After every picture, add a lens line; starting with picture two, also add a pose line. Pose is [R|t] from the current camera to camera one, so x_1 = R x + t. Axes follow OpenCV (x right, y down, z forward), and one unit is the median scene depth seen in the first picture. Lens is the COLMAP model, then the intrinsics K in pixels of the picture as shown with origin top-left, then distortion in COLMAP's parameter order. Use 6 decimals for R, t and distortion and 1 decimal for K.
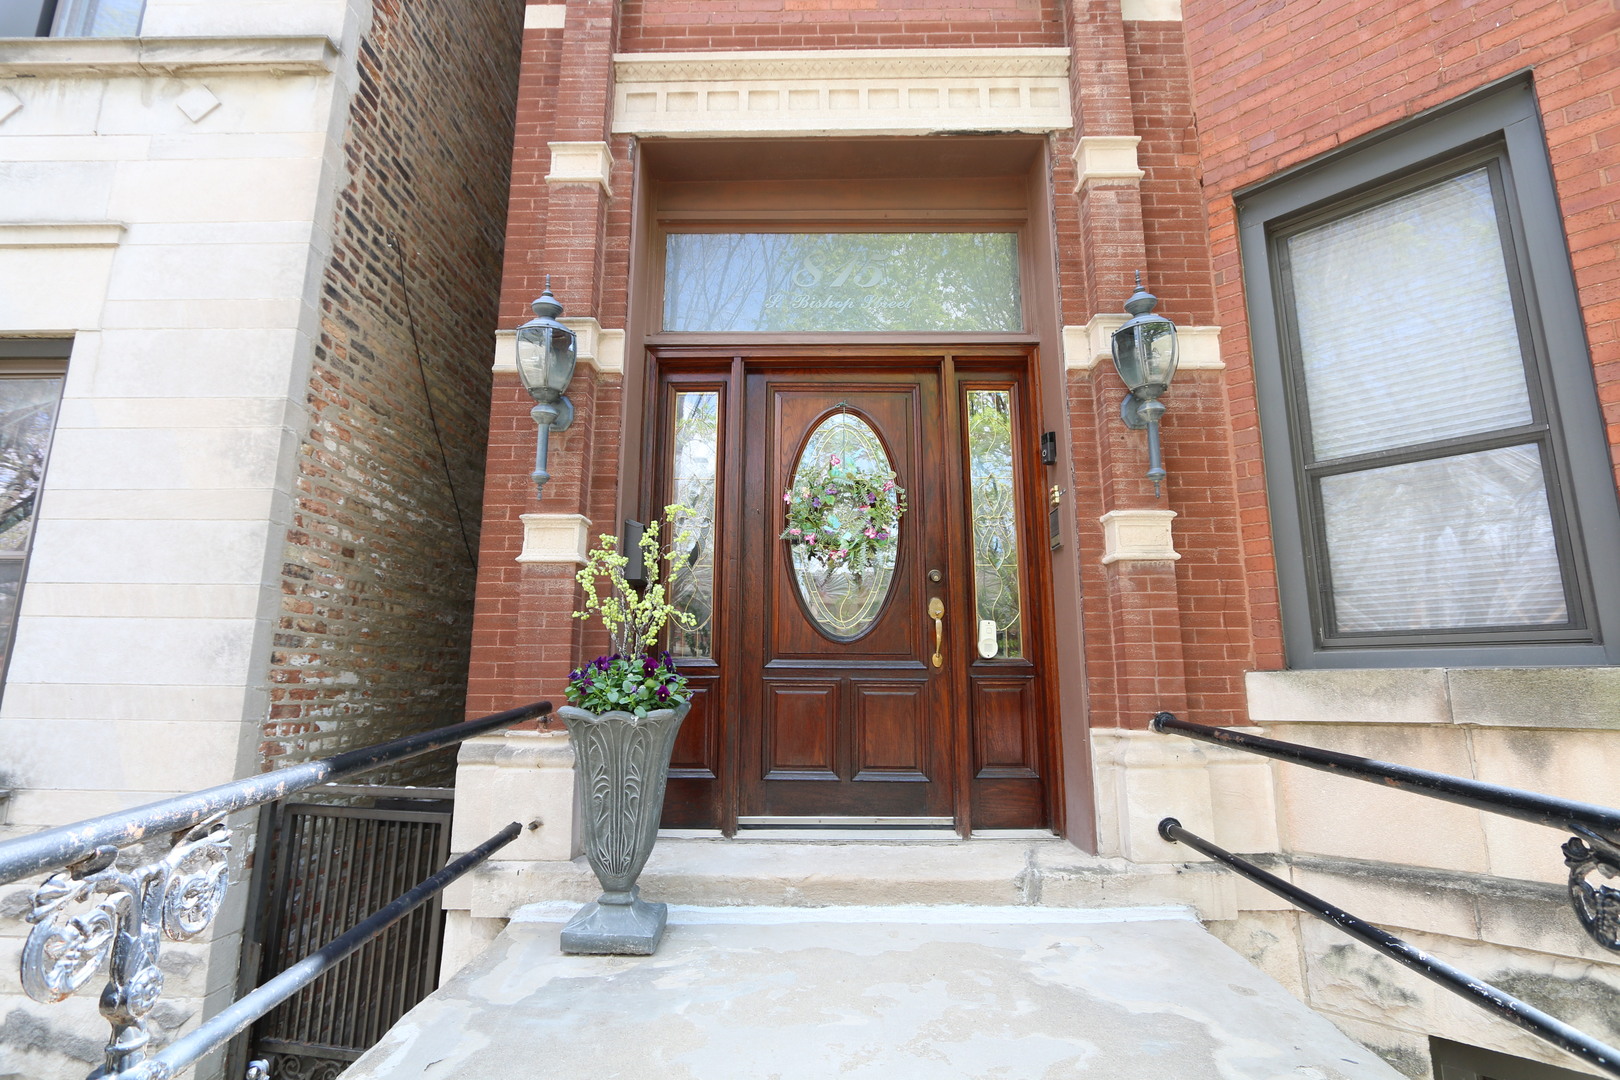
lens RADIAL K [[748.5, 0, 804.1], [0, 748.5, 550.3], [0, 0, 1]] dist [-0.019235, 0.004249]
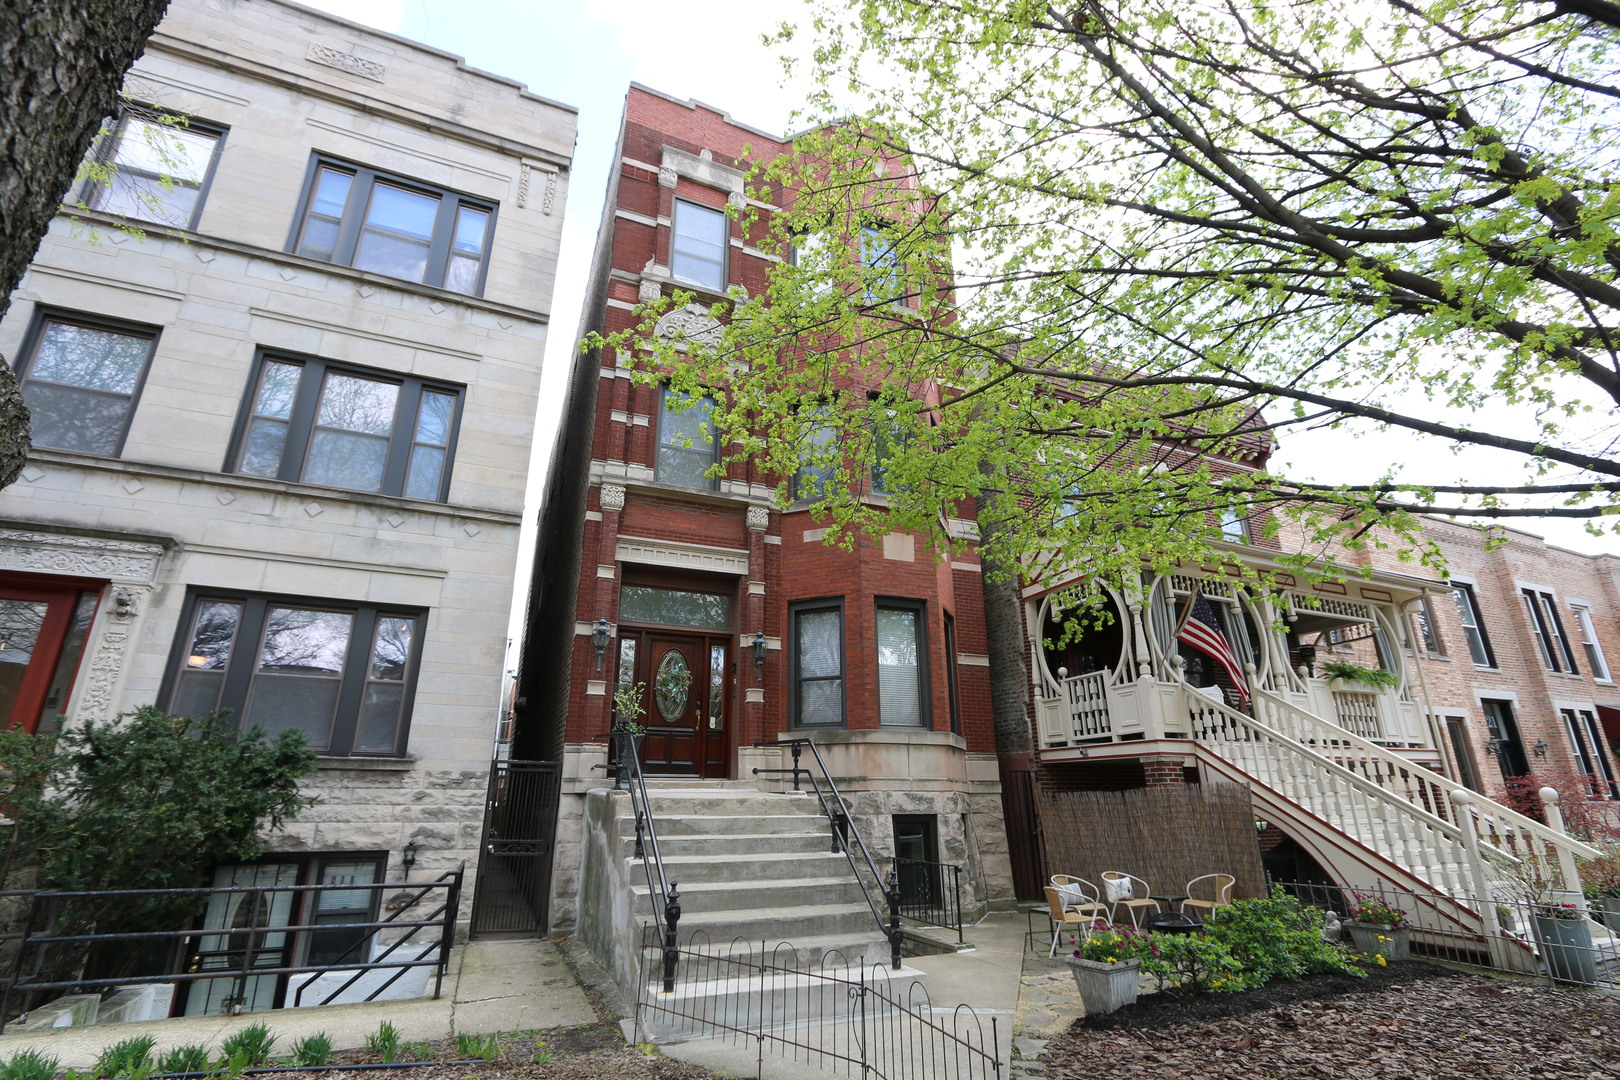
lens RADIAL K [[748.5, 0, 807.7], [0, 748.5, 546.8], [0, 0, 1]] dist [-0.019235, 0.004249]
pose [[0.912365, 0.124606, 0.389953, -0.790028], [-0.063638, 0.984141, -0.165580, -0.134209], [-0.404401, 0.126254, 0.905826, -2.372489]]
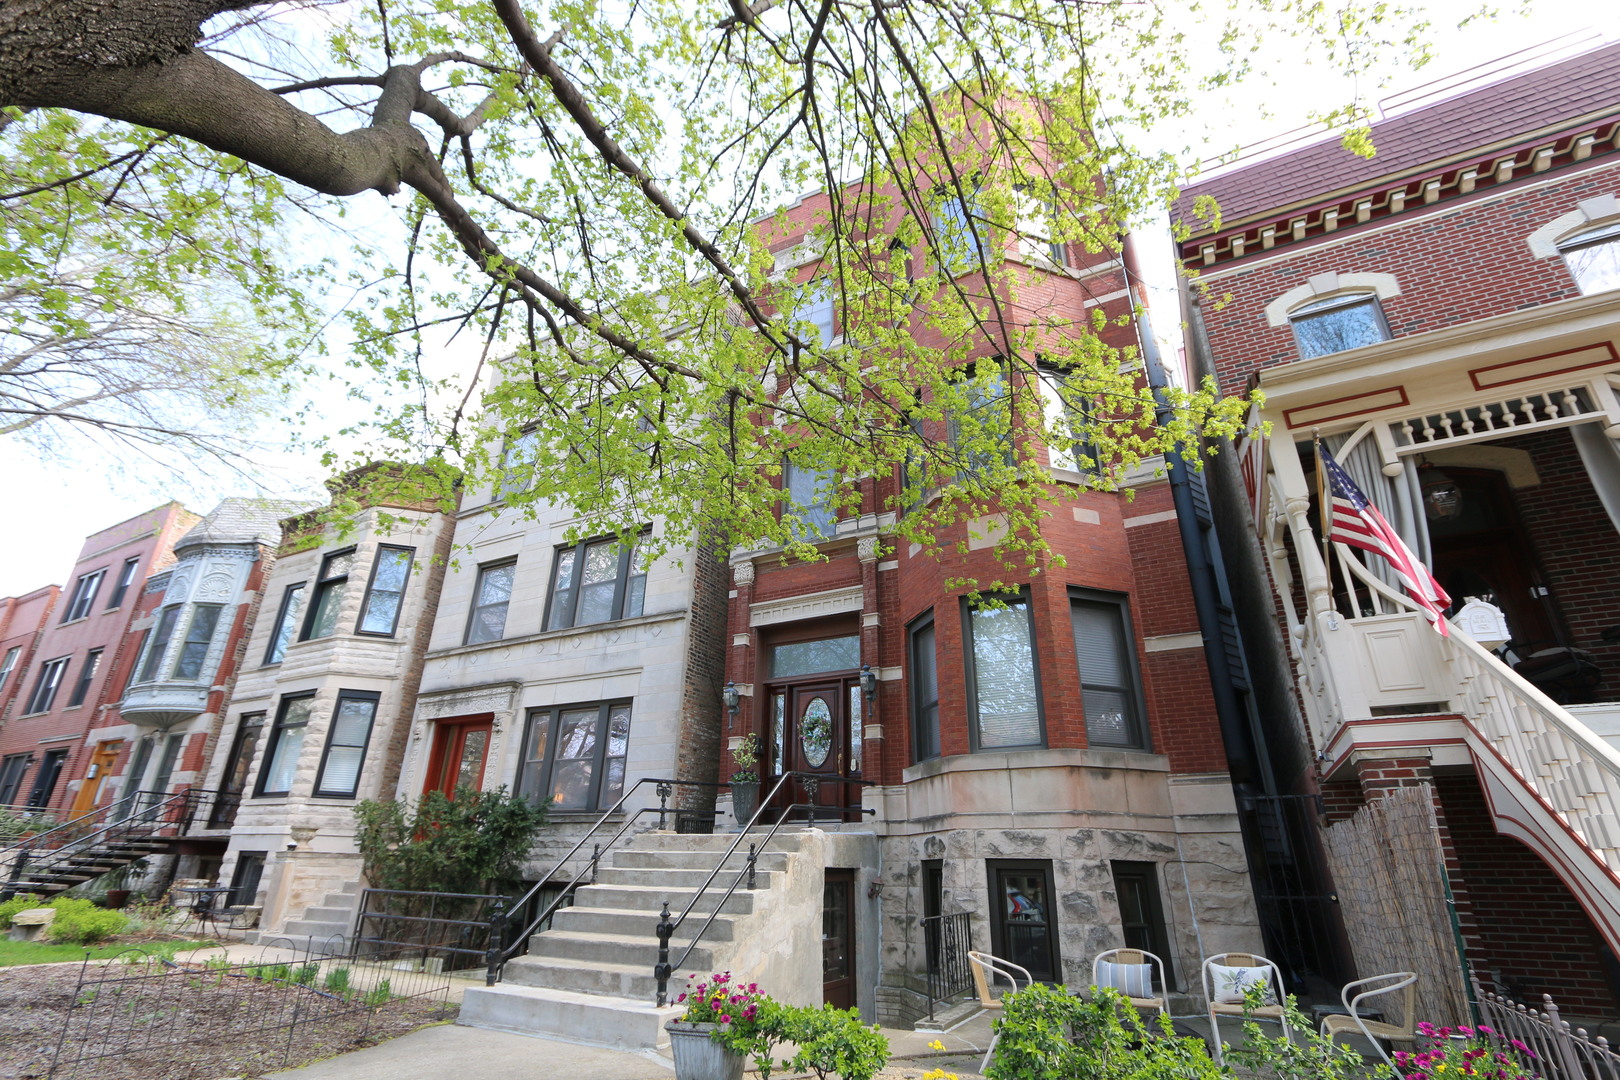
lens RADIAL K [[748.5, 0, 799.8], [0, 748.5, 549.1], [0, 0, 1]] dist [-0.019235, 0.004249]
pose [[0.888243, -0.175100, -0.424694, 1.629391], [0.069009, 0.964875, -0.253483, 0.018130], [0.454162, 0.195847, 0.869127, -2.213570]]
